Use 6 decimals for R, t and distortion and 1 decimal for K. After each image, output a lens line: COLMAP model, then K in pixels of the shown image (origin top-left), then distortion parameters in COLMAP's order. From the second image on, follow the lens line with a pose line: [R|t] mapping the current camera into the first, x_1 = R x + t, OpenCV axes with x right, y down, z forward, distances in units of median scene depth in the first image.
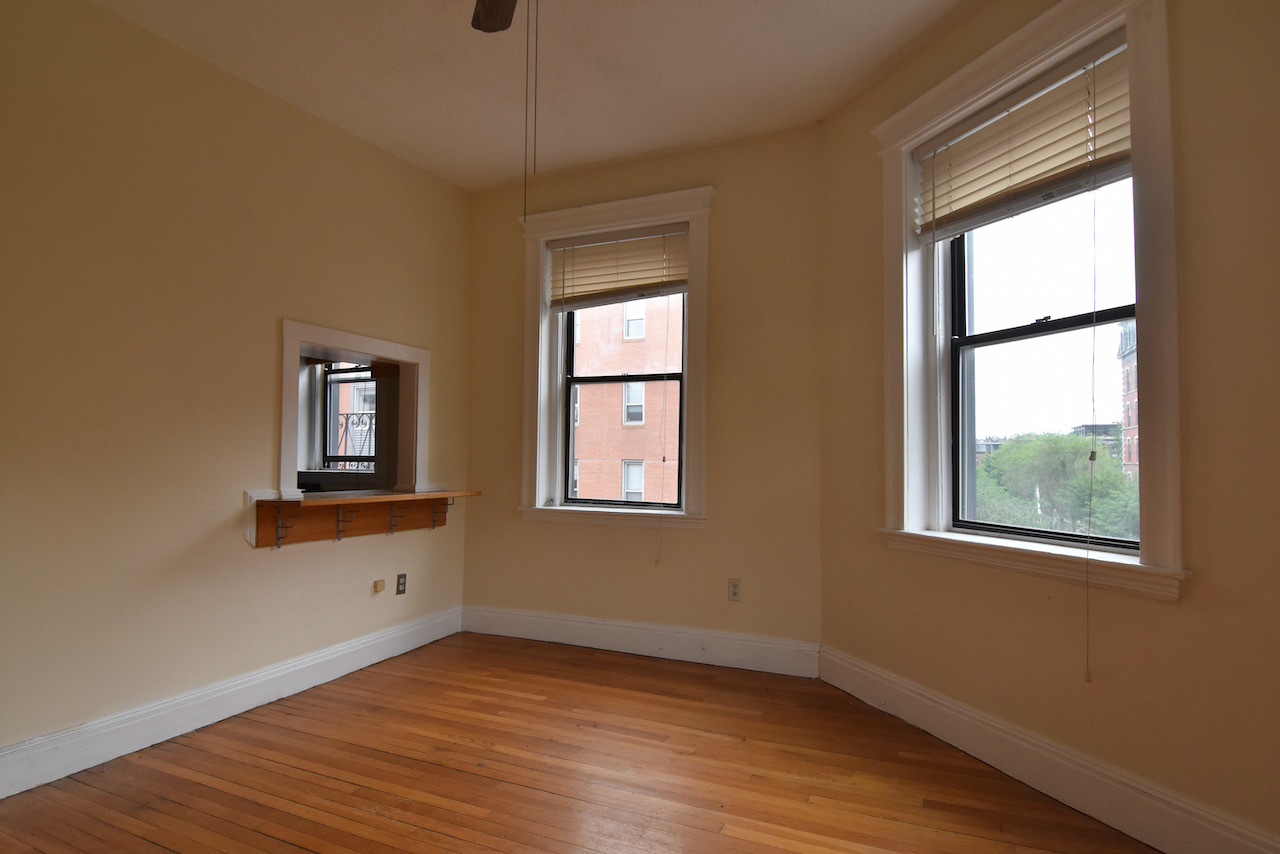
lens RADIAL K [[677.1, 0, 635.7], [0, 677.1, 431.0], [0, 0, 1]] dist [-0.004748, -0.008749]
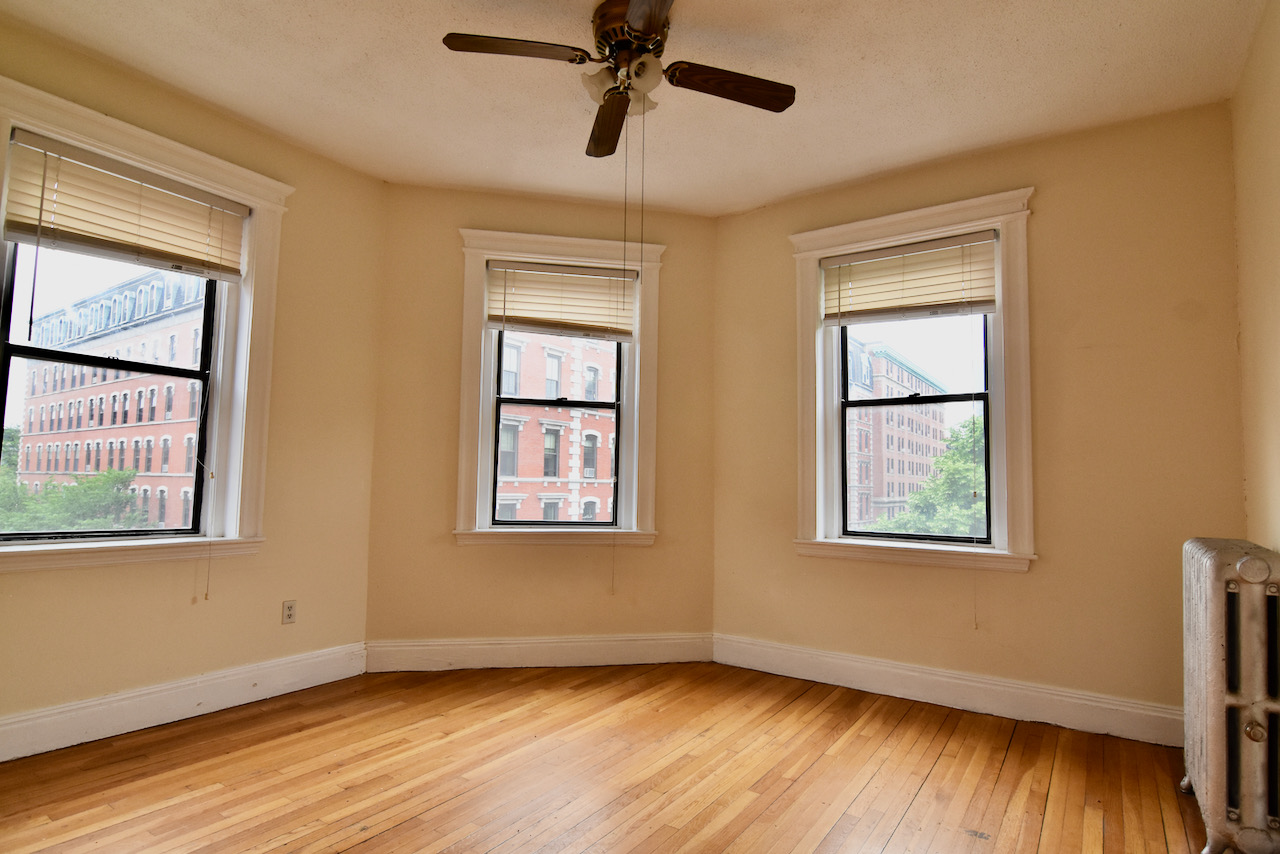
lens RADIAL K [[677.1, 0, 637.7], [0, 677.1, 427.2], [0, 0, 1]] dist [-0.004748, -0.008749]
pose [[0.155136, 0.075416, 0.985010, -0.854616], [-0.056165, 0.996142, -0.067423, 0.010695], [-0.986295, -0.044864, 0.158774, 0.423701]]
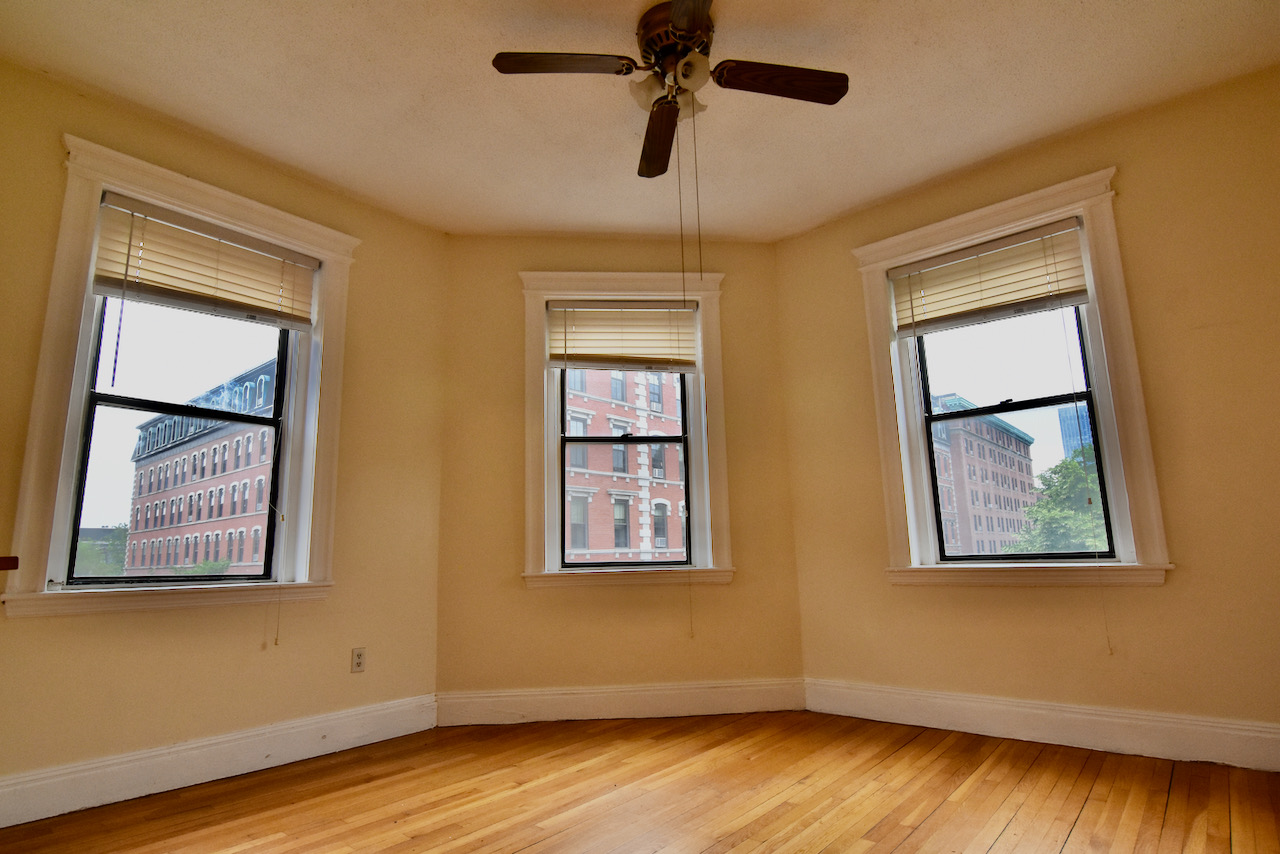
lens RADIAL K [[677.1, 0, 638.1], [0, 677.1, 428.8], [0, 0, 1]] dist [-0.004748, -0.008749]
pose [[0.257611, 0.167002, 0.951707, -0.799365], [-0.011899, 0.985424, -0.169698, 0.084562], [-0.966175, 0.032392, 0.255843, 0.432826]]
